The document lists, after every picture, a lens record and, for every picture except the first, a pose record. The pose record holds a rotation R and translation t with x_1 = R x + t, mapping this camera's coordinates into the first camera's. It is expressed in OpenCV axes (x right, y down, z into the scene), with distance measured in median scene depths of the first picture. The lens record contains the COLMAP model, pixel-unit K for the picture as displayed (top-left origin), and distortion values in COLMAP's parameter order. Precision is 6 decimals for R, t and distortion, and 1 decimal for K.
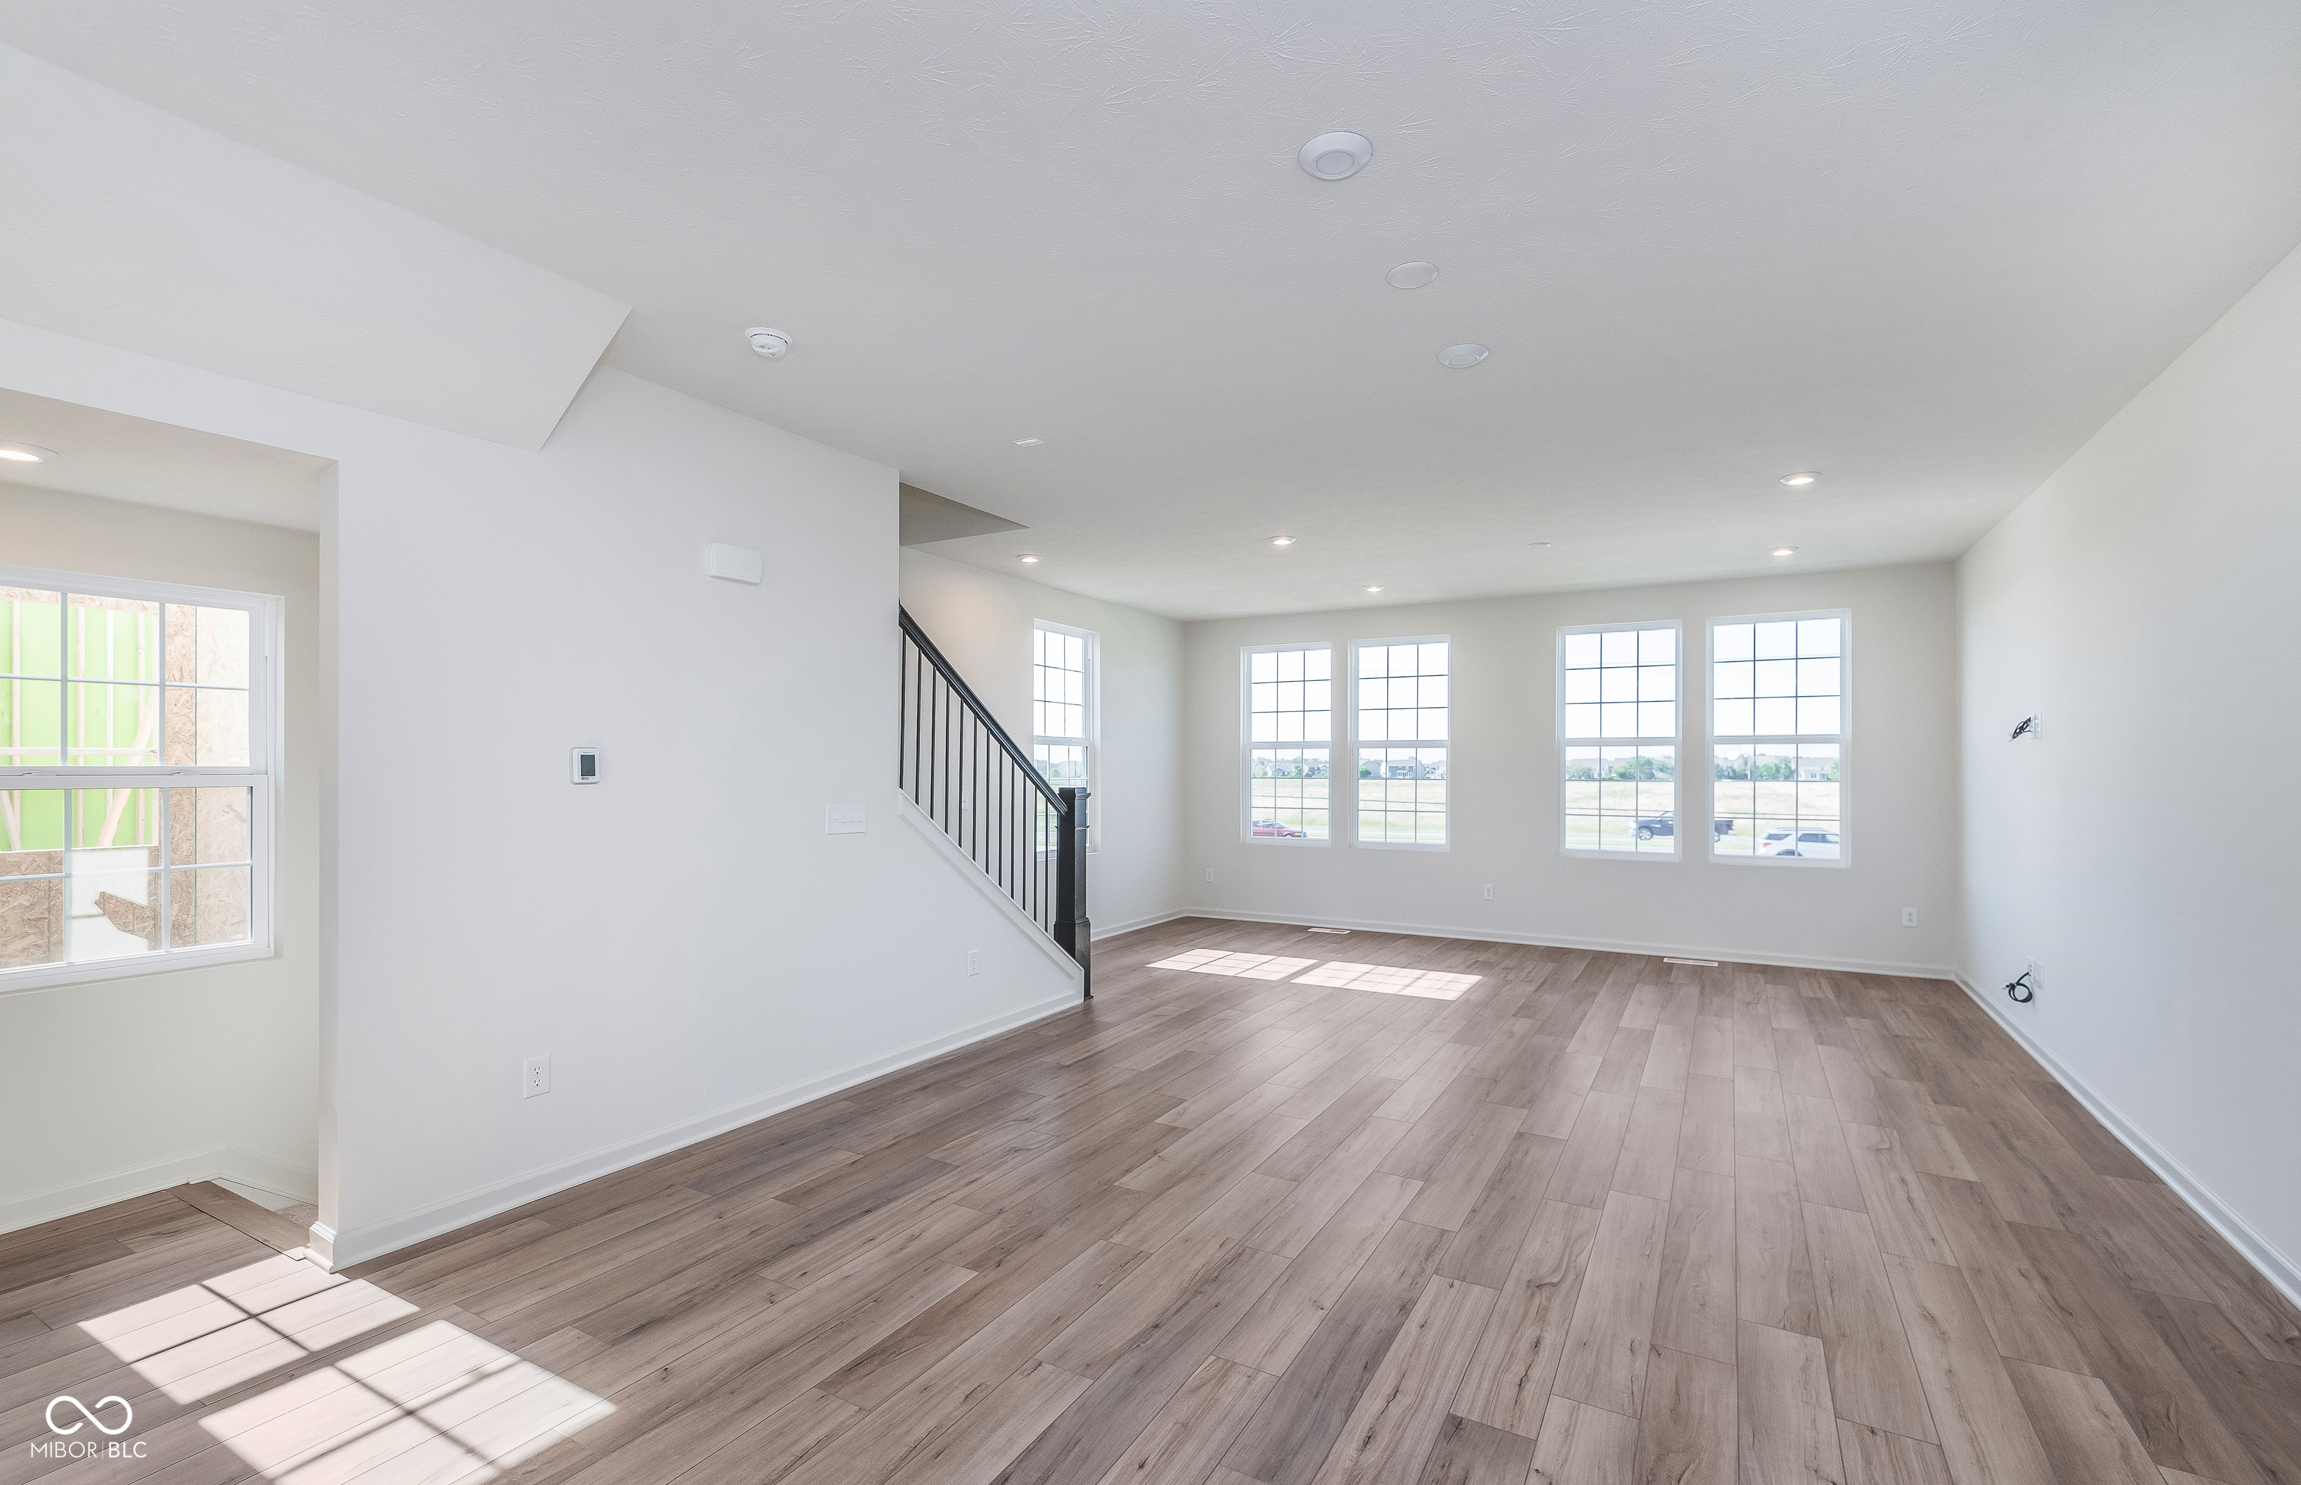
lens RADIAL K [[1001.2, 0, 1186.1], [0, 1001.2, 763.3], [0, 0, 1]] dist [0.005106, -0.000962]
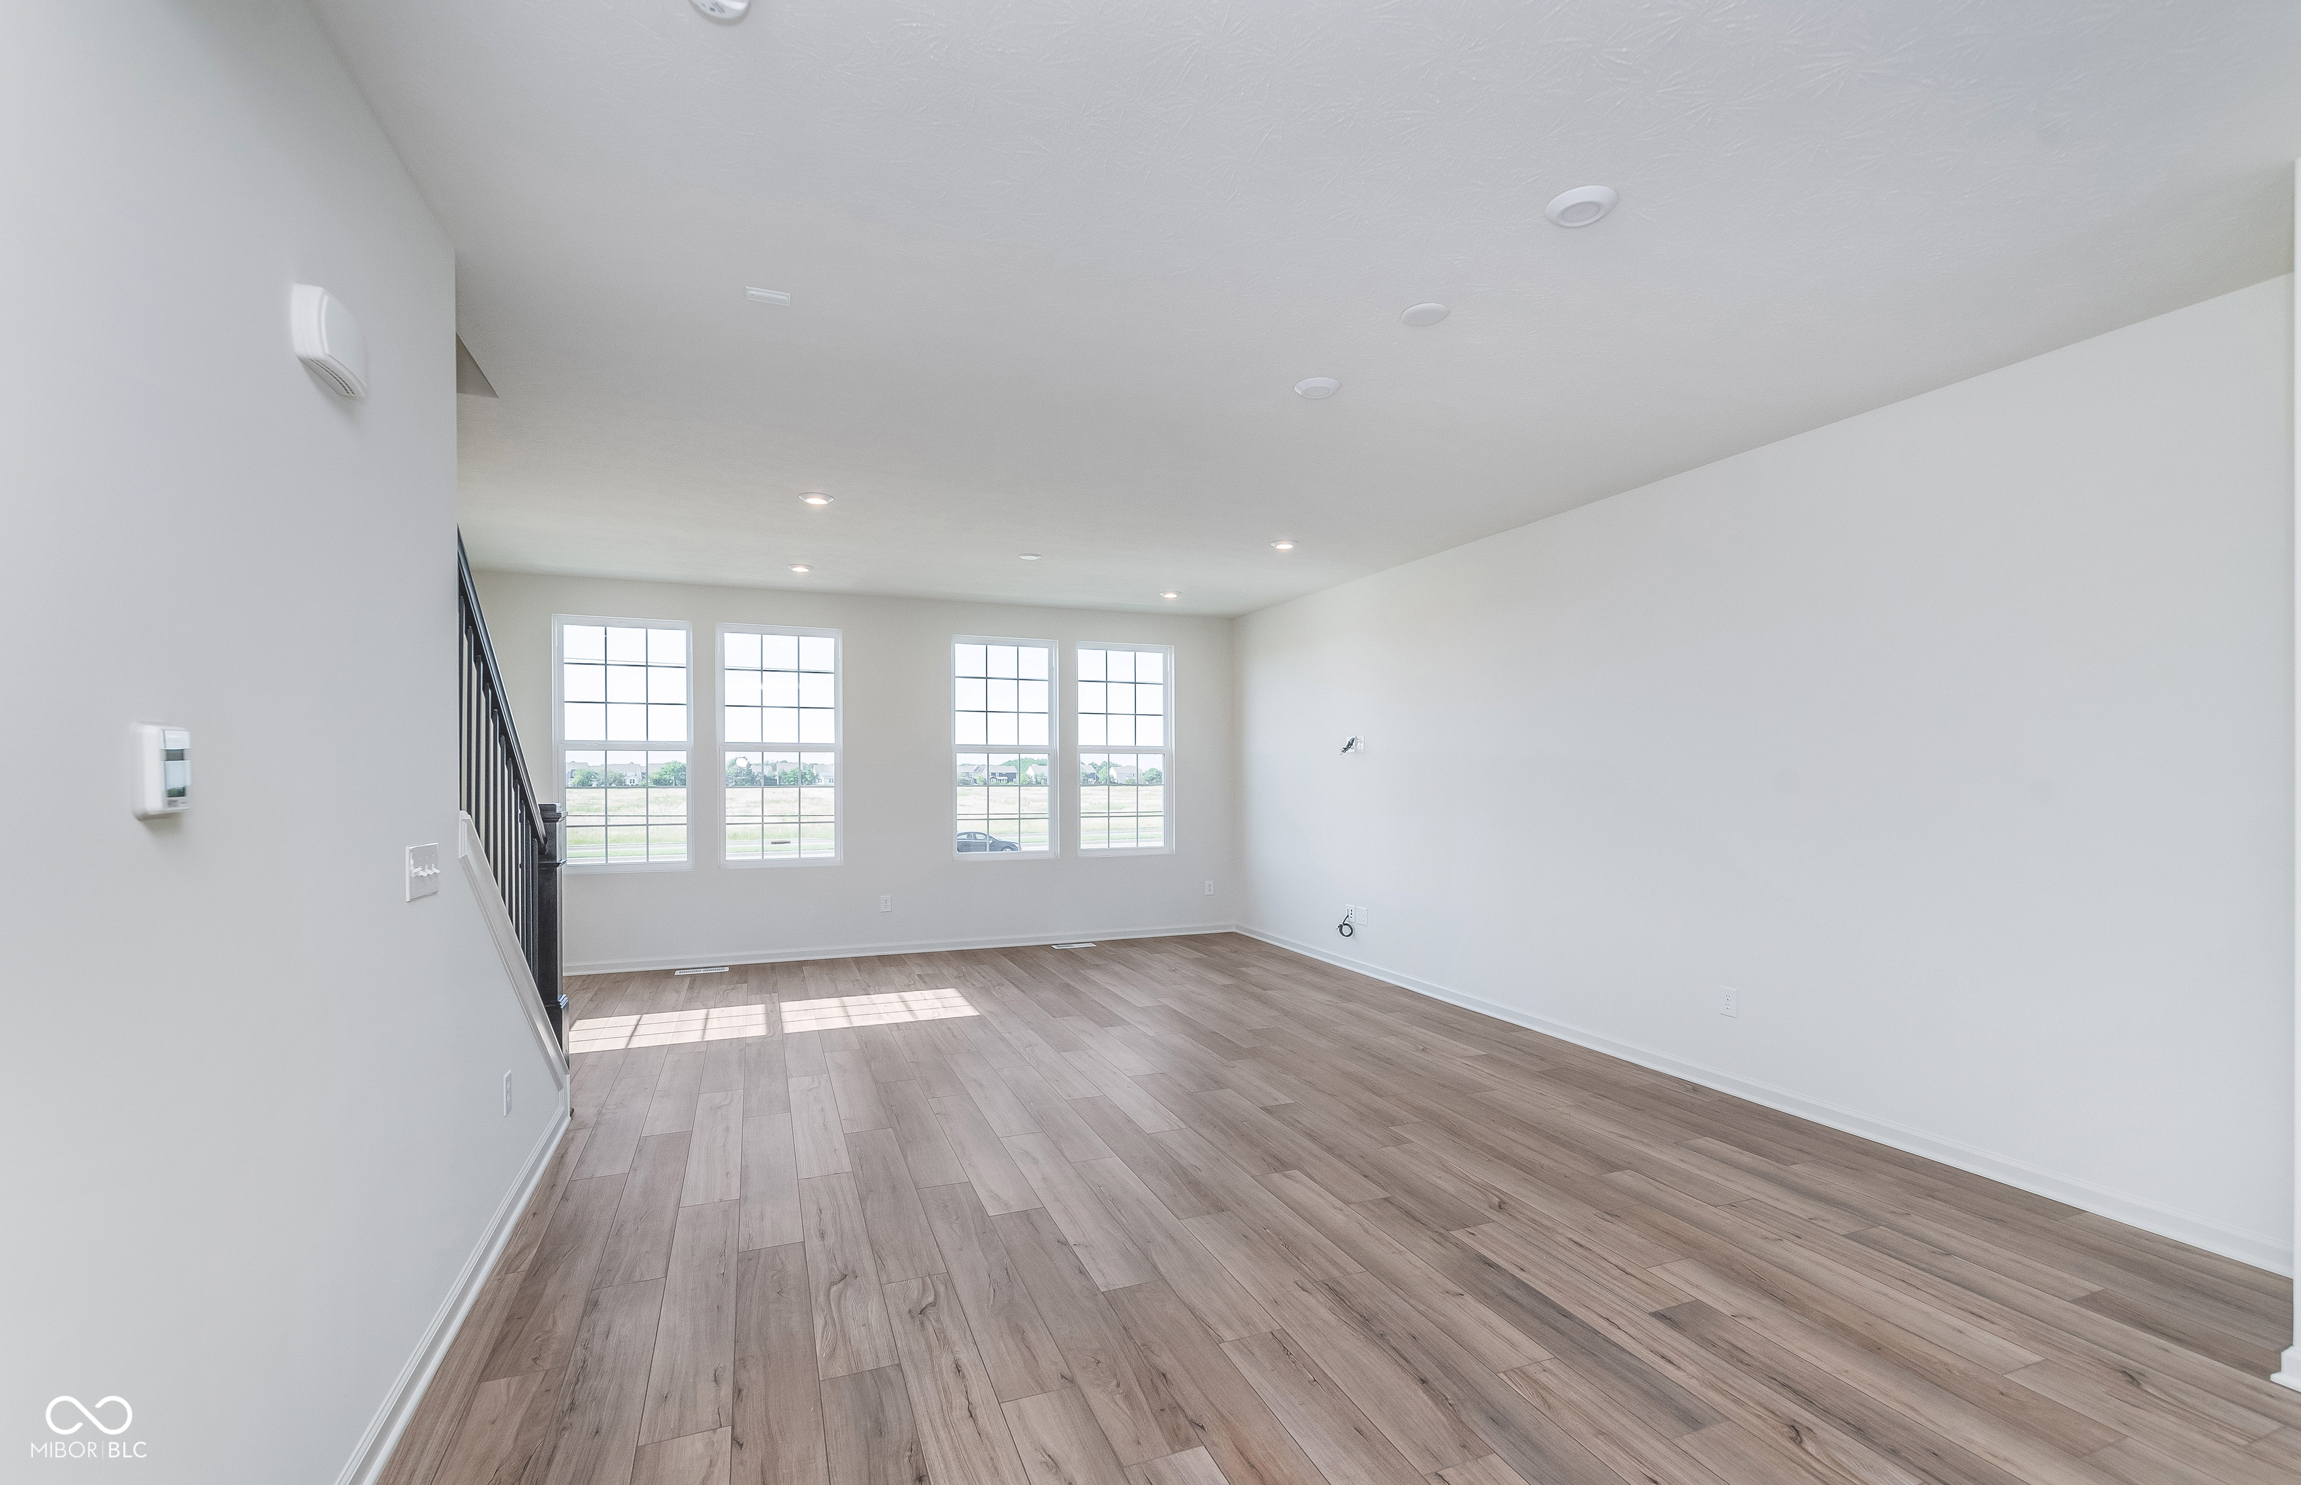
lens RADIAL K [[1001.2, 0, 1166.7], [0, 1001.2, 792.9], [0, 0, 1]] dist [0.005106, -0.000962]
pose [[0.626492, -0.017173, 0.779239, -0.363123], [-0.002081, 0.999717, 0.023705, -0.000900], [-0.779425, -0.016473, 0.626279, 0.250760]]
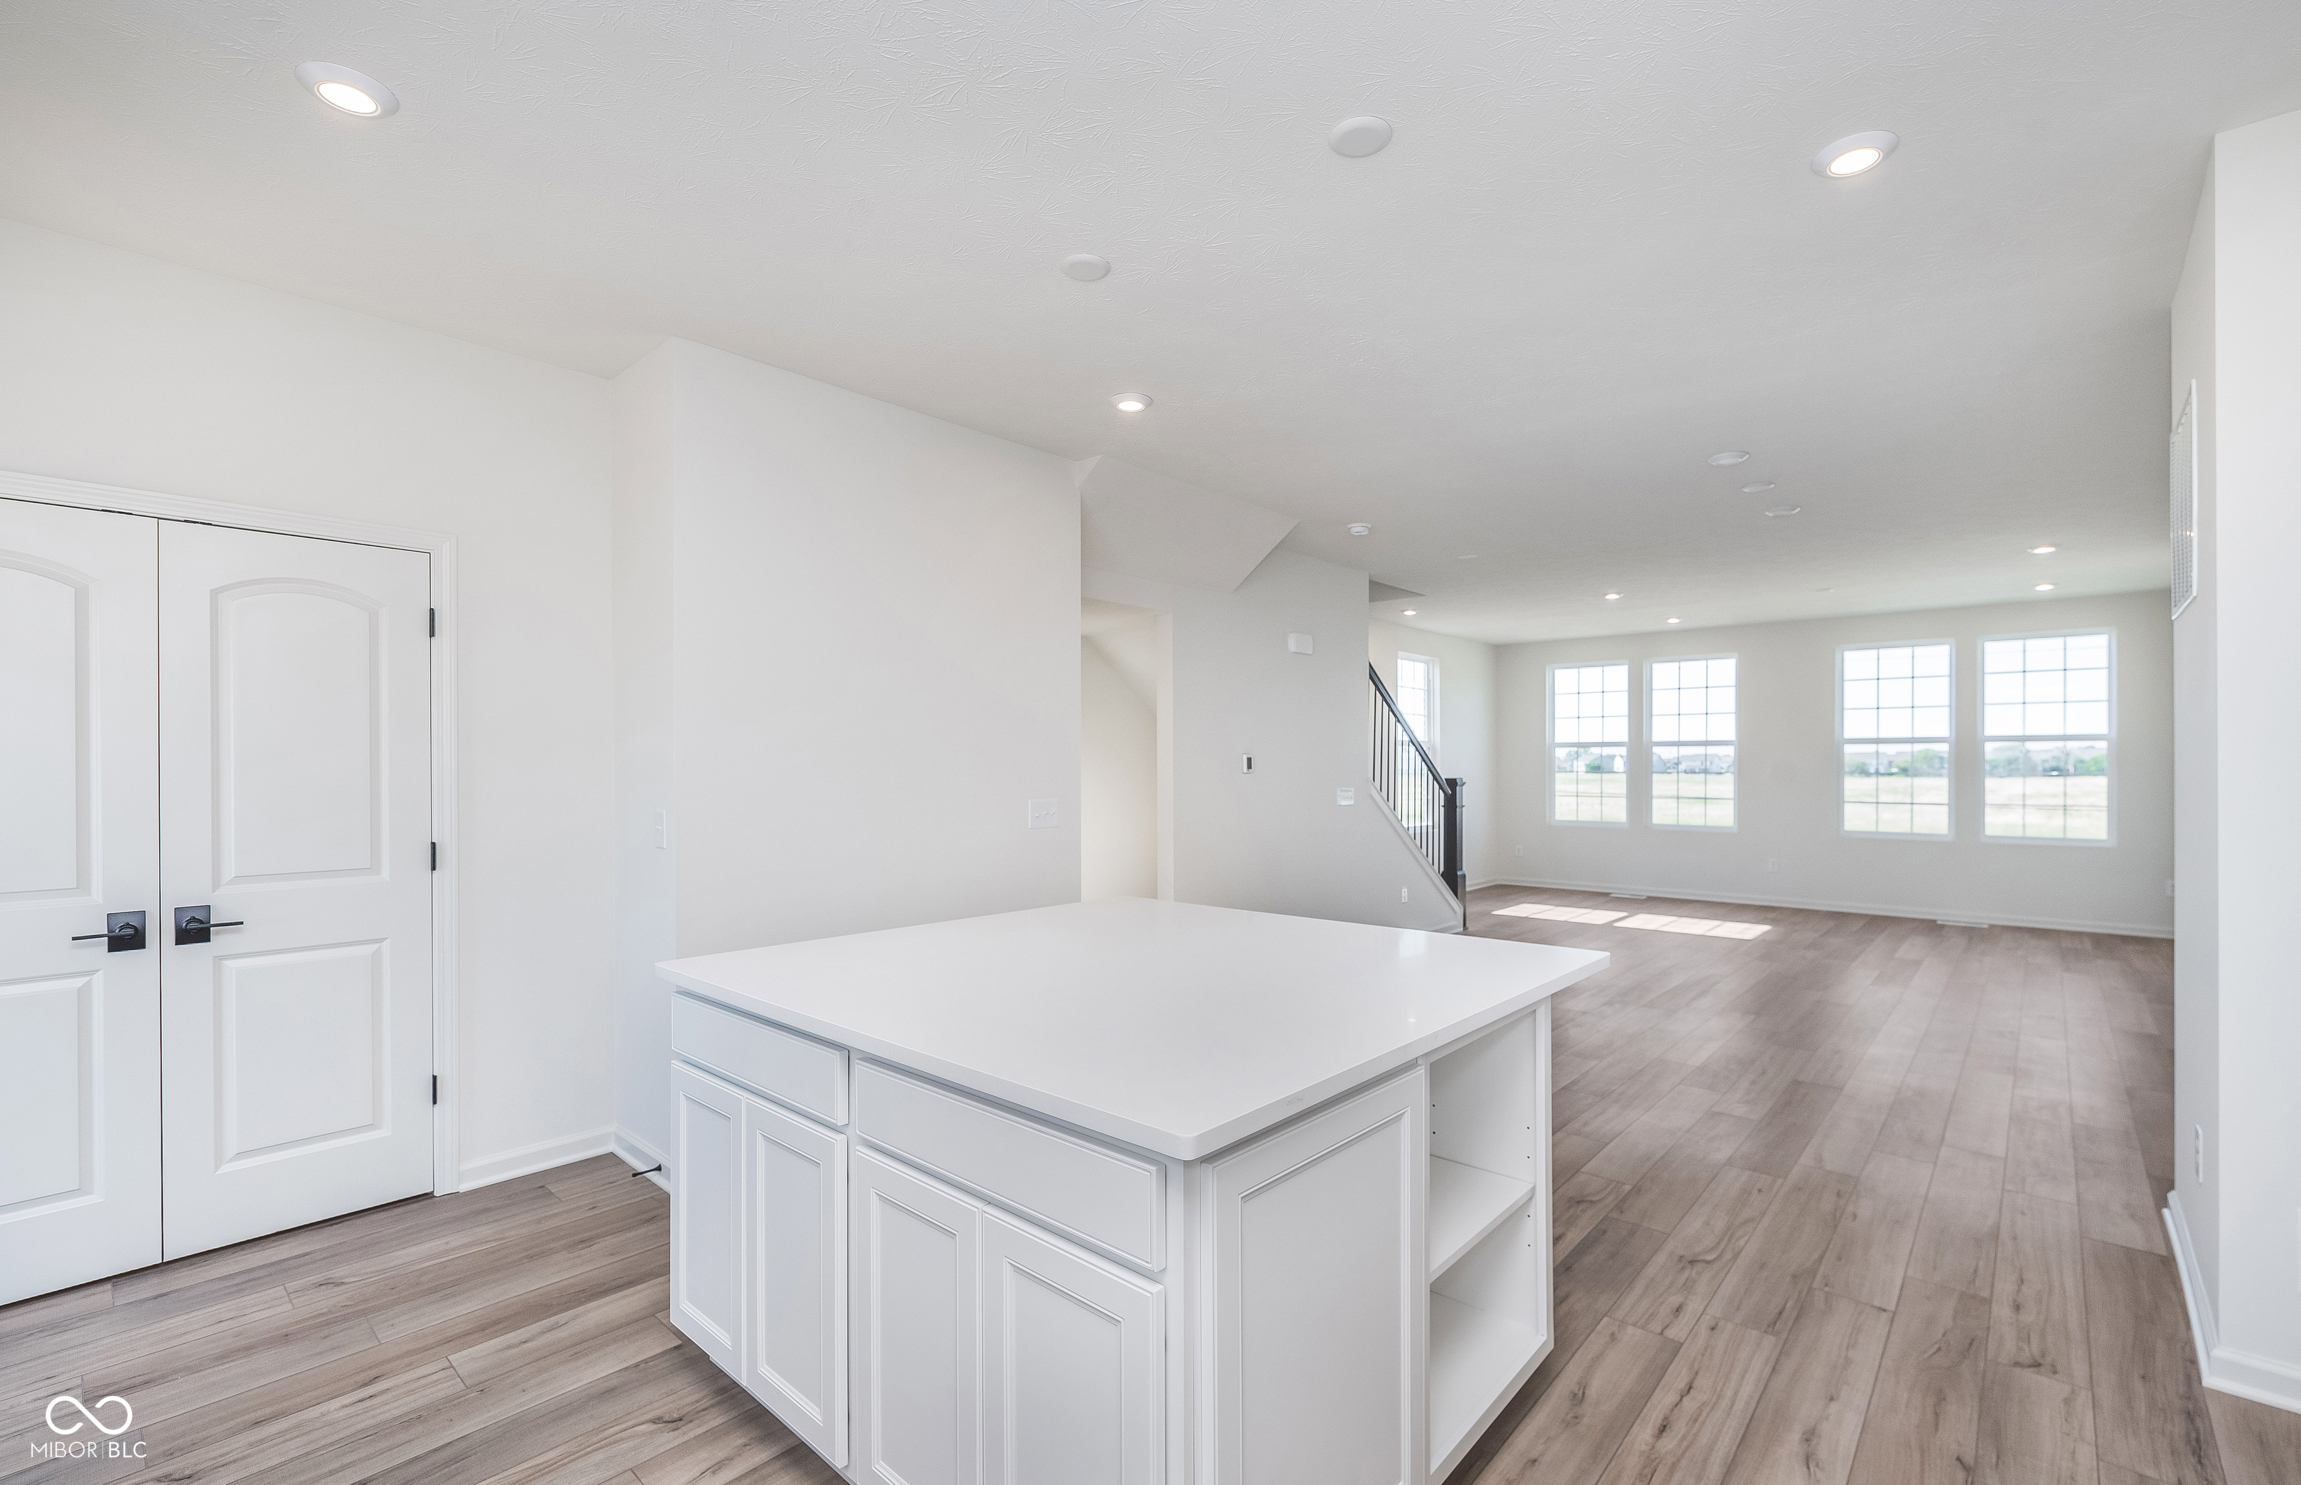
lens RADIAL K [[1001.2, 0, 1177.4], [0, 1001.2, 765.9], [0, 0, 1]] dist [0.005106, -0.000962]
pose [[0.976521, -0.002089, -0.215411, -0.183297], [0.003541, 0.999974, 0.006353, -0.002614], [0.215392, -0.006967, 0.976503, -0.442816]]
